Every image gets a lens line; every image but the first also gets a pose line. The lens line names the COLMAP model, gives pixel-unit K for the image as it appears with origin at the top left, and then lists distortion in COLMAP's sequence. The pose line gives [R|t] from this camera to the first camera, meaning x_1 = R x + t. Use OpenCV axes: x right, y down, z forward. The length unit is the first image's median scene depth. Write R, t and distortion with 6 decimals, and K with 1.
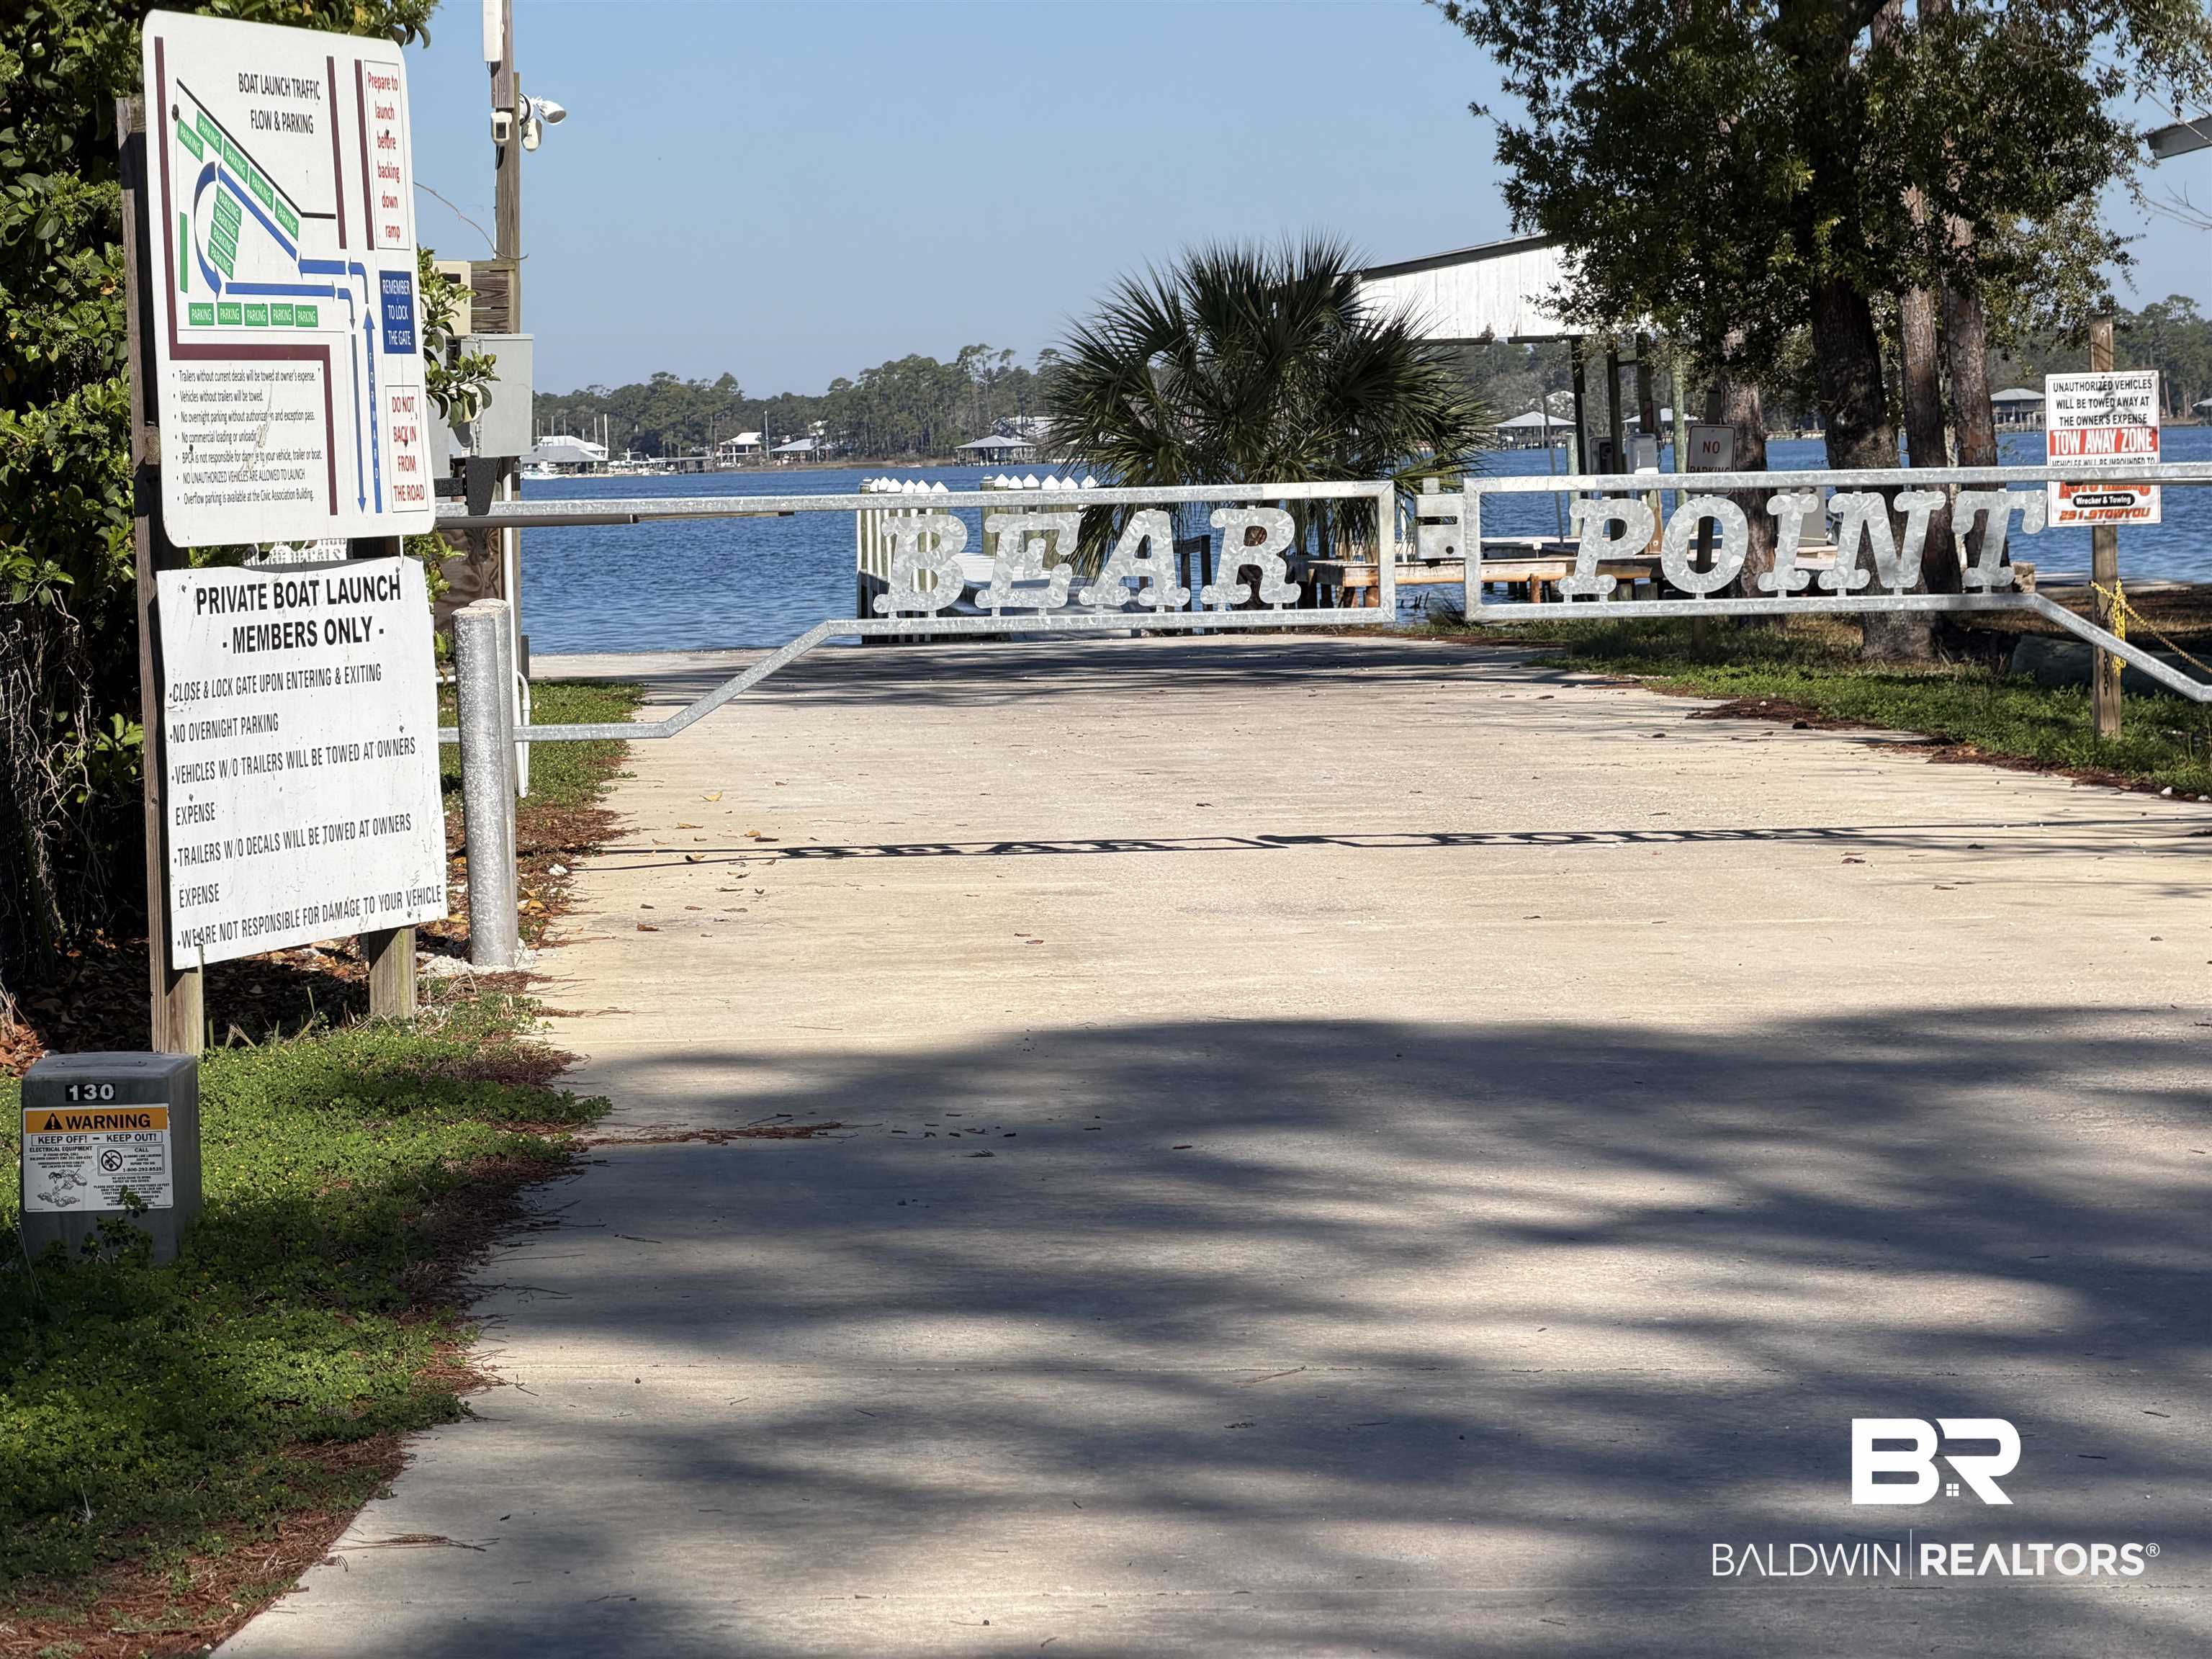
lens RADIAL K [[6512.6, 0, 1106.0], [0, 6512.6, 829.5], [0, 0, 1]] dist [0.311472, -0.986324]
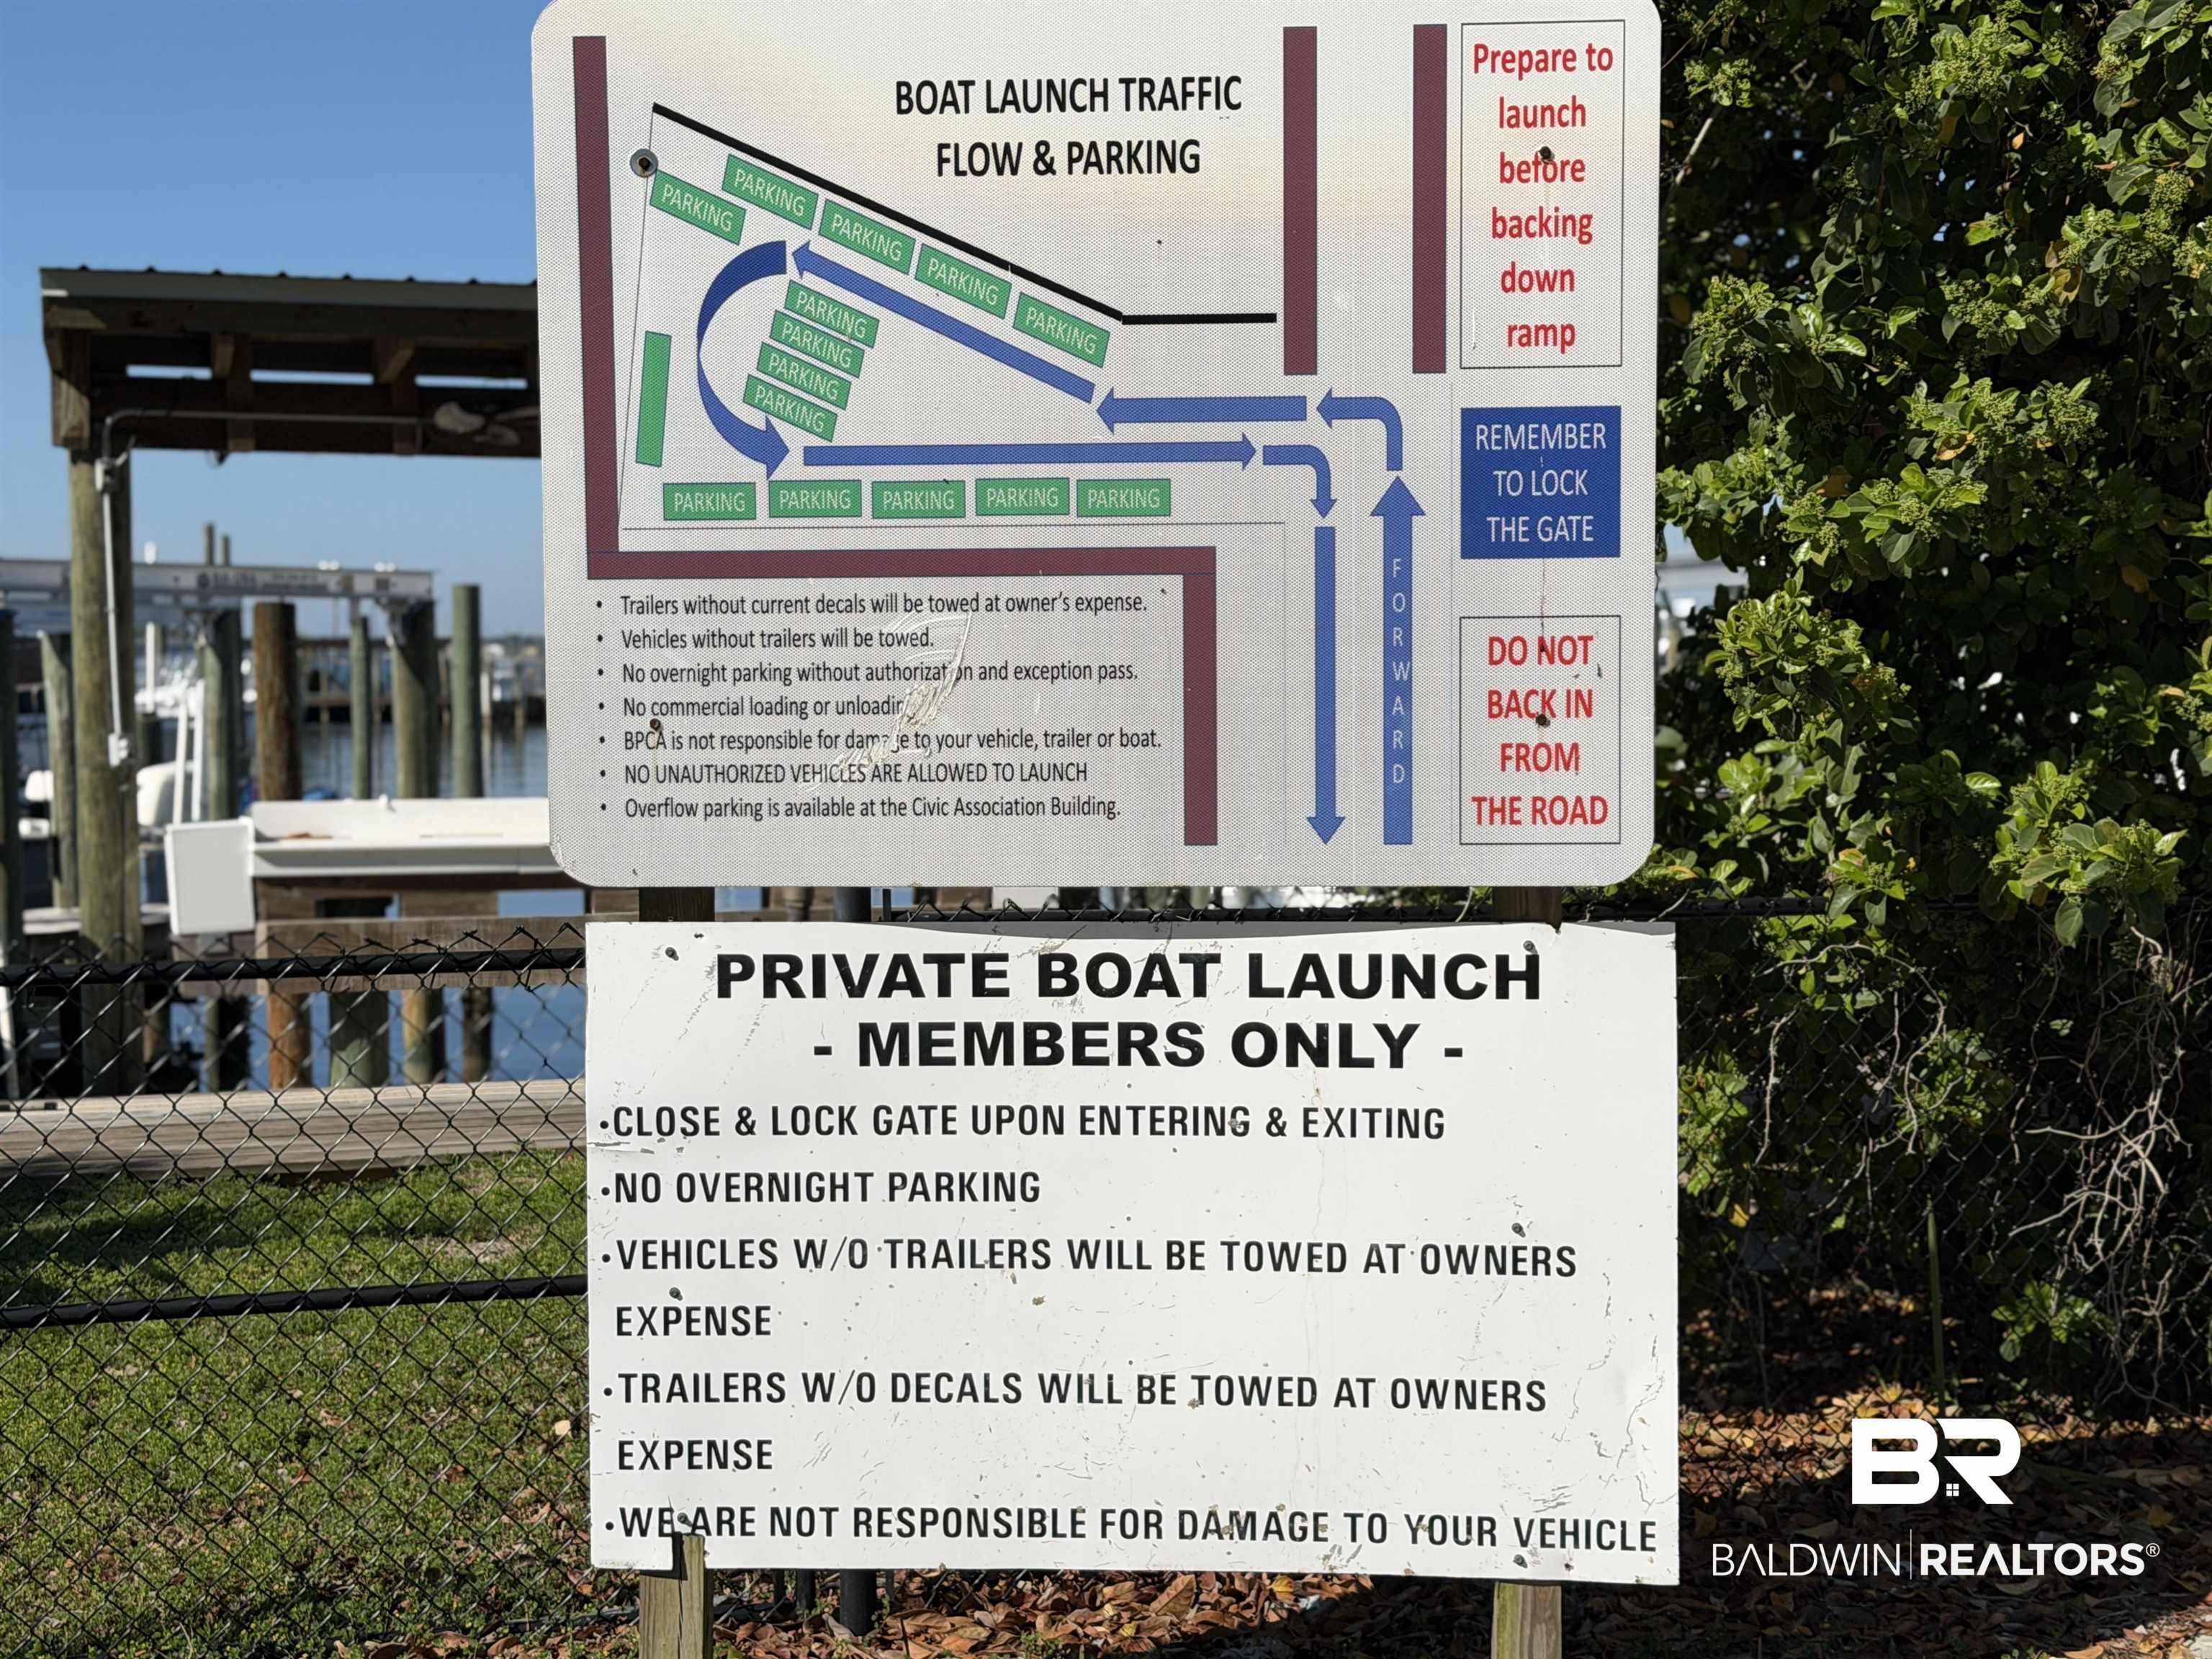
lens RADIAL K [[3135.2, 0, 1106.0], [0, 3135.2, 829.5], [0, 0, 1]] dist [0.168493, -0.004689]
pose [[0.255681, 0.082817, -0.963208, 0.145099], [-0.060700, 0.995733, 0.069501, -0.068662], [0.964854, 0.040697, 0.259617, 0.931039]]
